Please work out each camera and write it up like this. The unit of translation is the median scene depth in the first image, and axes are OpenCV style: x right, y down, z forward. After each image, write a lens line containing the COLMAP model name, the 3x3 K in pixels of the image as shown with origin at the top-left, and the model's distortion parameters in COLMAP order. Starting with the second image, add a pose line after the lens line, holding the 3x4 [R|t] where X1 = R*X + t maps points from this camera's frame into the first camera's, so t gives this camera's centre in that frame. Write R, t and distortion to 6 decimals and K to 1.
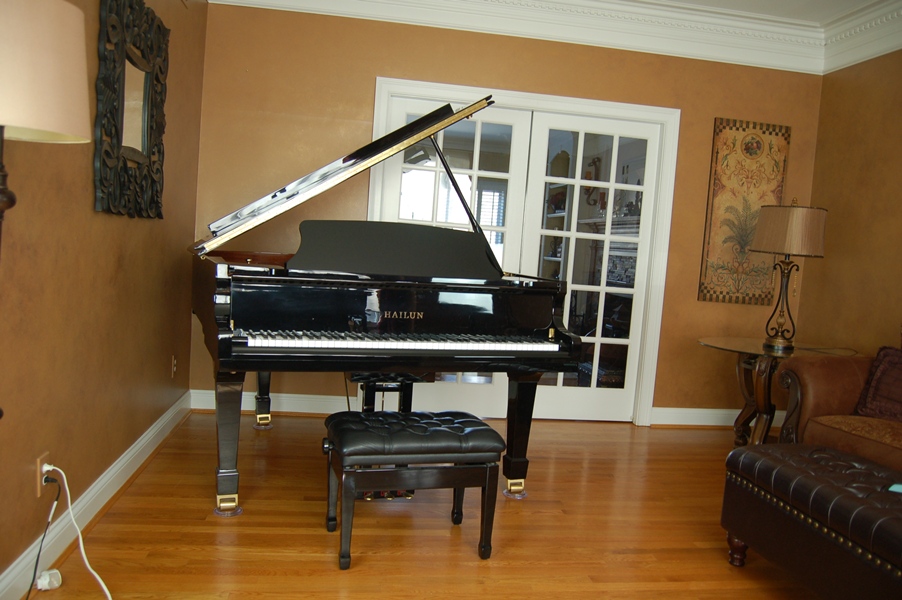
lens RADIAL K [[689.2, 0, 450.0], [0, 689.2, 323.3], [0, 0, 1]] dist [-0.061957, -0.000997]
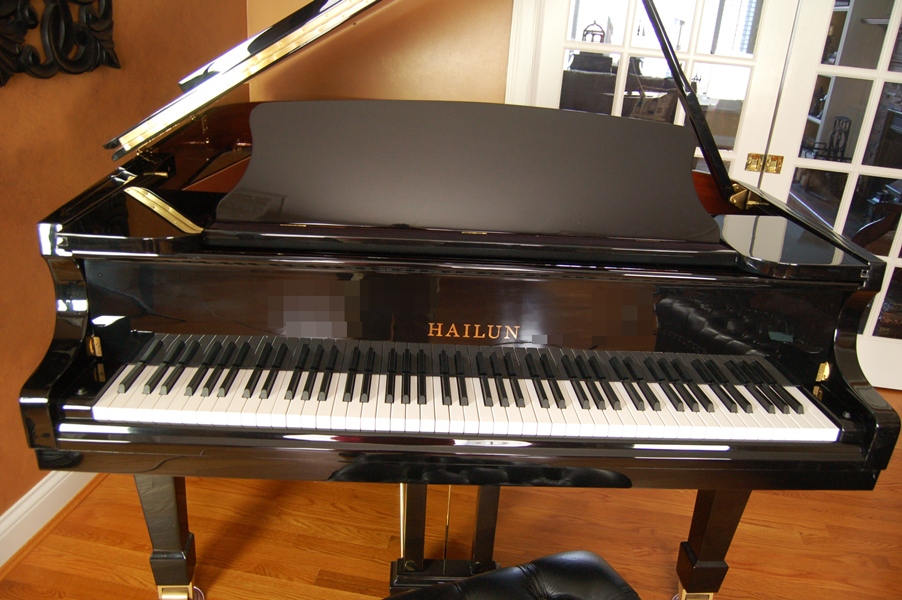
lens RADIAL K [[689.2, 0, 450.0], [0, 689.2, 323.3], [0, 0, 1]] dist [-0.061957, -0.000997]
pose [[0.951395, 0.118655, -0.284200, 0.035446], [-0.037021, 0.960172, 0.276945, -0.113021], [0.305741, -0.252962, 0.917896, 0.480318]]
